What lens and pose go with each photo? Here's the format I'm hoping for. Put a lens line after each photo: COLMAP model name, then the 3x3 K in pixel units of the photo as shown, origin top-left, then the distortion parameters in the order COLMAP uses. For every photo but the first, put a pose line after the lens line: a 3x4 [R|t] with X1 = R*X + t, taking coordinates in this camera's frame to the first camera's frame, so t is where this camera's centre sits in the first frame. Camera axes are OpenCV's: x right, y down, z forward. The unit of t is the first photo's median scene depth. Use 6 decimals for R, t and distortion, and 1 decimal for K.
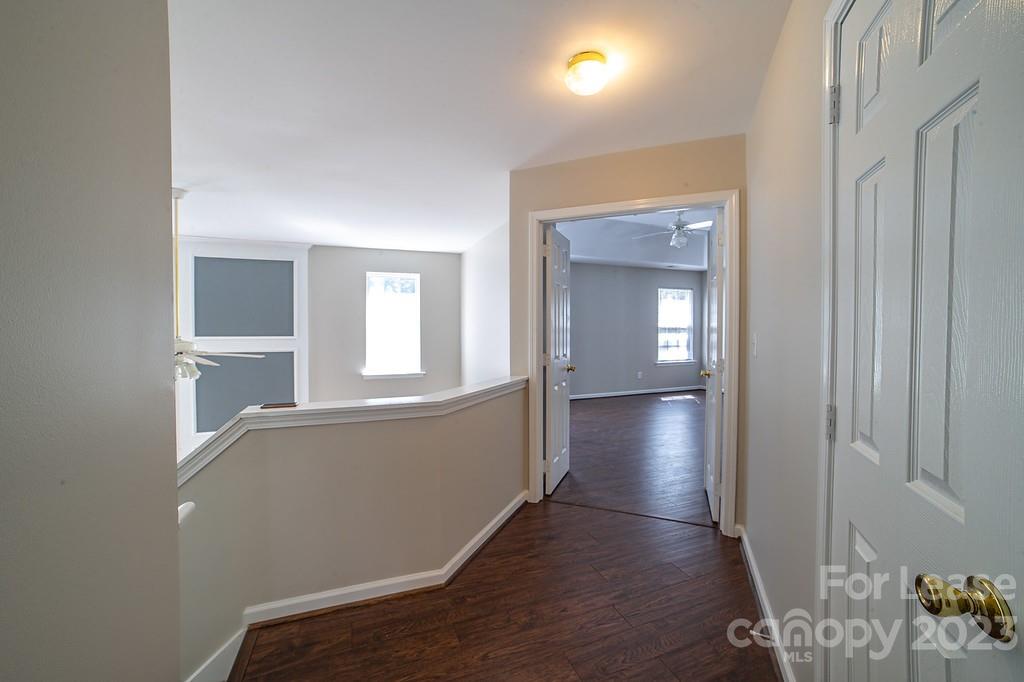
lens RADIAL K [[396.7, 0, 511.3], [0, 396.7, 337.0], [0, 0, 1]] dist [-0.037620, 0.000022]
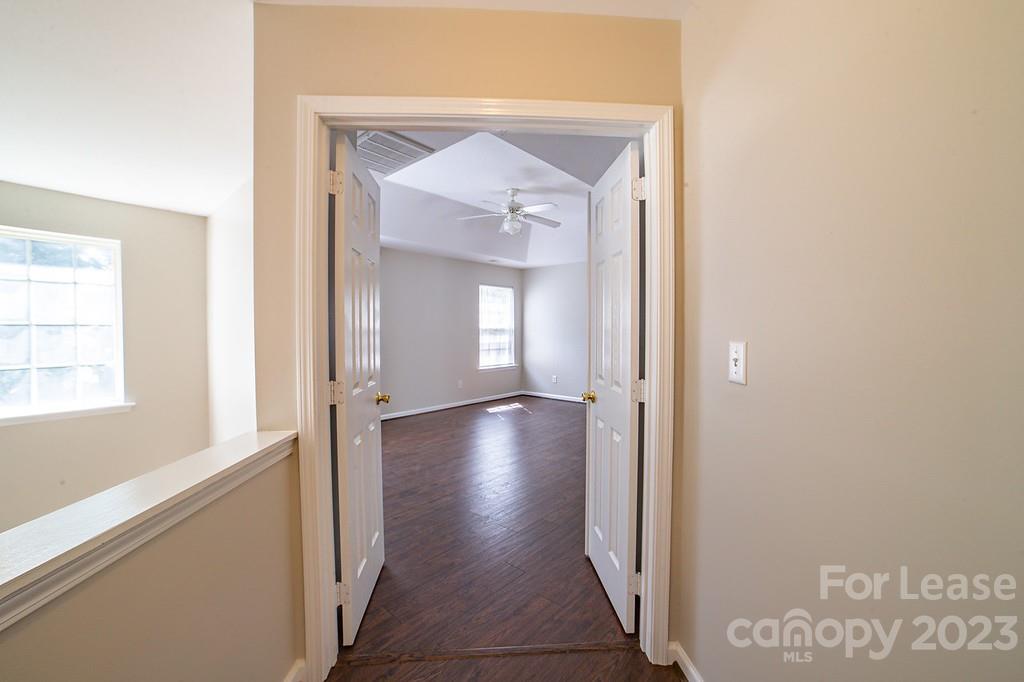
lens RADIAL K [[396.7, 0, 511.3], [0, 396.7, 337.0], [0, 0, 1]] dist [-0.037620, 0.000022]
pose [[0.886827, -0.009885, 0.461996, 0.030795], [0.011180, 0.999938, -0.000064, -0.007077], [-0.461966, 0.005222, 0.886882, 0.252198]]
